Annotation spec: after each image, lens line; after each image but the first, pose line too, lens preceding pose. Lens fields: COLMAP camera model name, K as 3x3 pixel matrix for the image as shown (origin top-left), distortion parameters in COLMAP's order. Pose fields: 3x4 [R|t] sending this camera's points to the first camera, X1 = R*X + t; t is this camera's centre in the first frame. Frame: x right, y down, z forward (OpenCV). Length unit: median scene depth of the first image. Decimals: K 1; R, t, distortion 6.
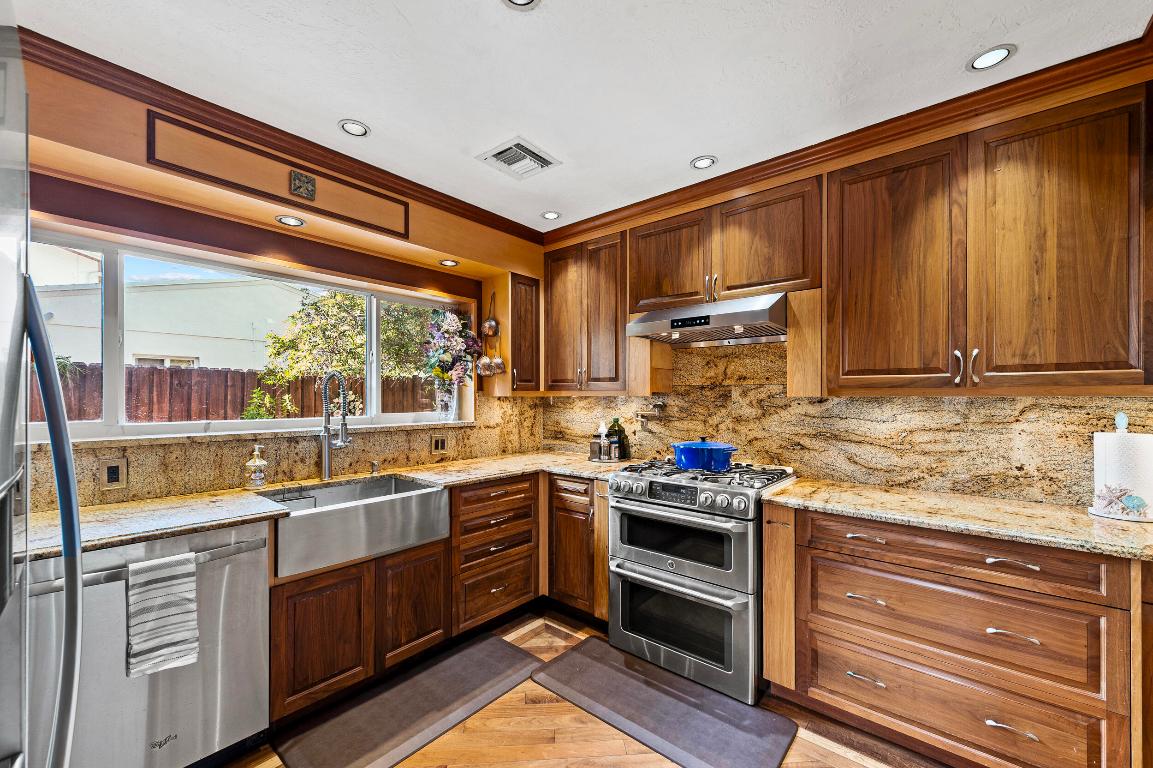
lens RADIAL K [[460.2, 0, 576.5], [0, 460.2, 384.0], [0, 0, 1]] dist [0.003647, -0.000058]
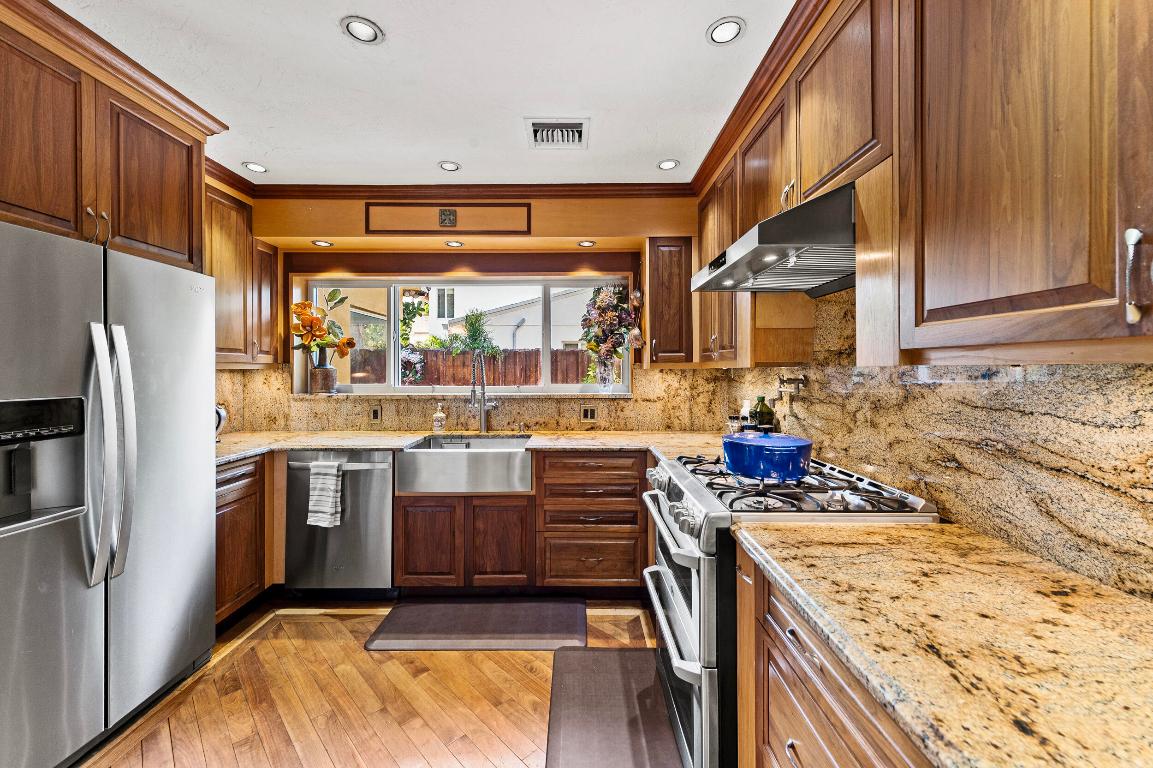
lens RADIAL K [[464.4, 0, 574.4], [0, 464.4, 358.0], [0, 0, 1]] dist [0.012917, -0.000267]
pose [[0.636998, -0.022708, -0.770531, 0.641966], [0.024441, 0.999658, -0.009255, 0.013008], [0.770478, -0.012937, 0.637335, 0.351952]]
